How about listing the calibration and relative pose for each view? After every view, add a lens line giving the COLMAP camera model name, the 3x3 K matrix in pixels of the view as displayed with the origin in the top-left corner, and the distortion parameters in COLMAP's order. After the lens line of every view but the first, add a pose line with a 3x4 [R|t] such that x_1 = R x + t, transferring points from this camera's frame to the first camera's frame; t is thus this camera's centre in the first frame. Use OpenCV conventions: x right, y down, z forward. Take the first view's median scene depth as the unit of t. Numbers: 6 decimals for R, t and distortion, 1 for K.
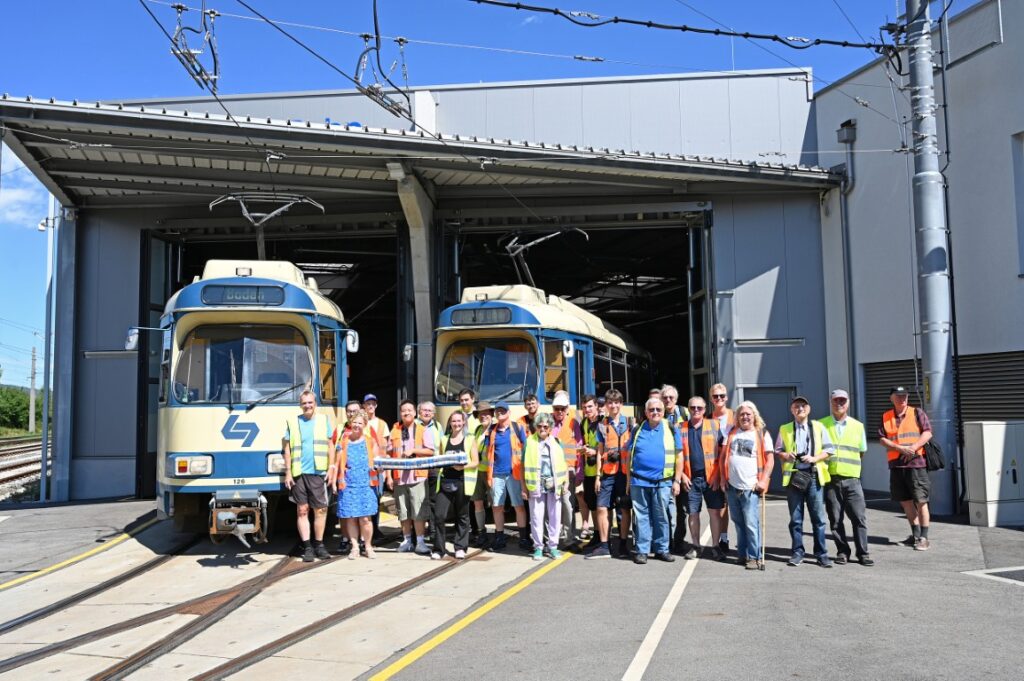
lens RADIAL K [[858.0, 0, 512.0], [0, 858.0, 340.5], [0, 0, 1]] dist [-0.000948, -0.001858]
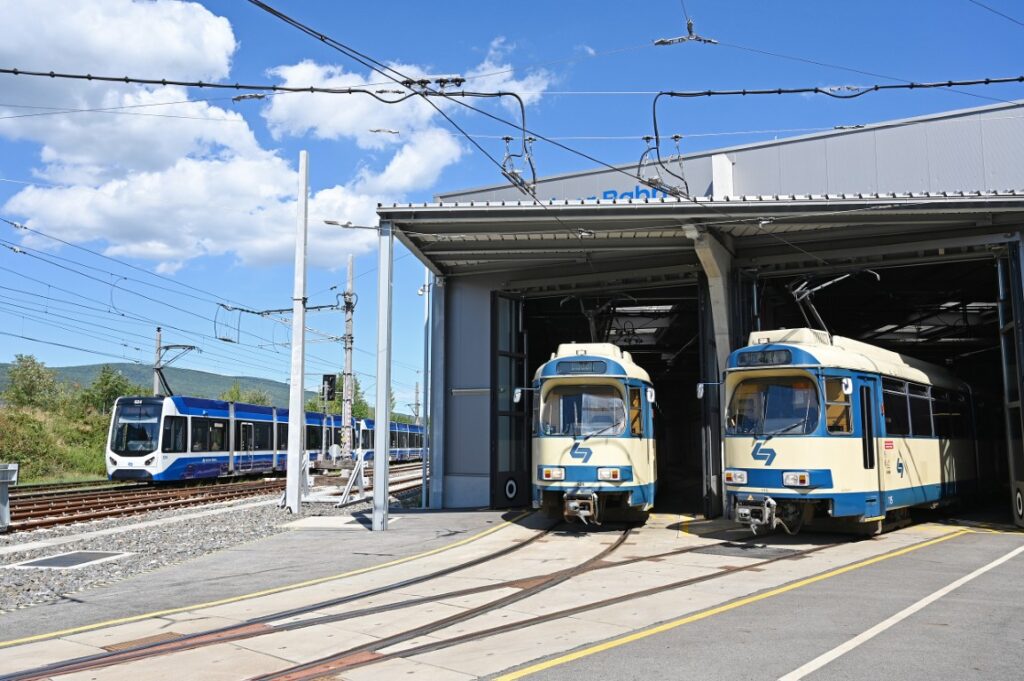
lens RADIAL K [[825.9, 0, 512.0], [0, 825.9, 340.5], [0, 0, 1]] dist [0.000500, -0.001310]
pose [[0.923003, -0.031839, -0.383473, 0.058516], [0.017432, 0.999008, -0.040987, -0.009669], [0.384398, 0.031146, 0.922642, -0.101026]]
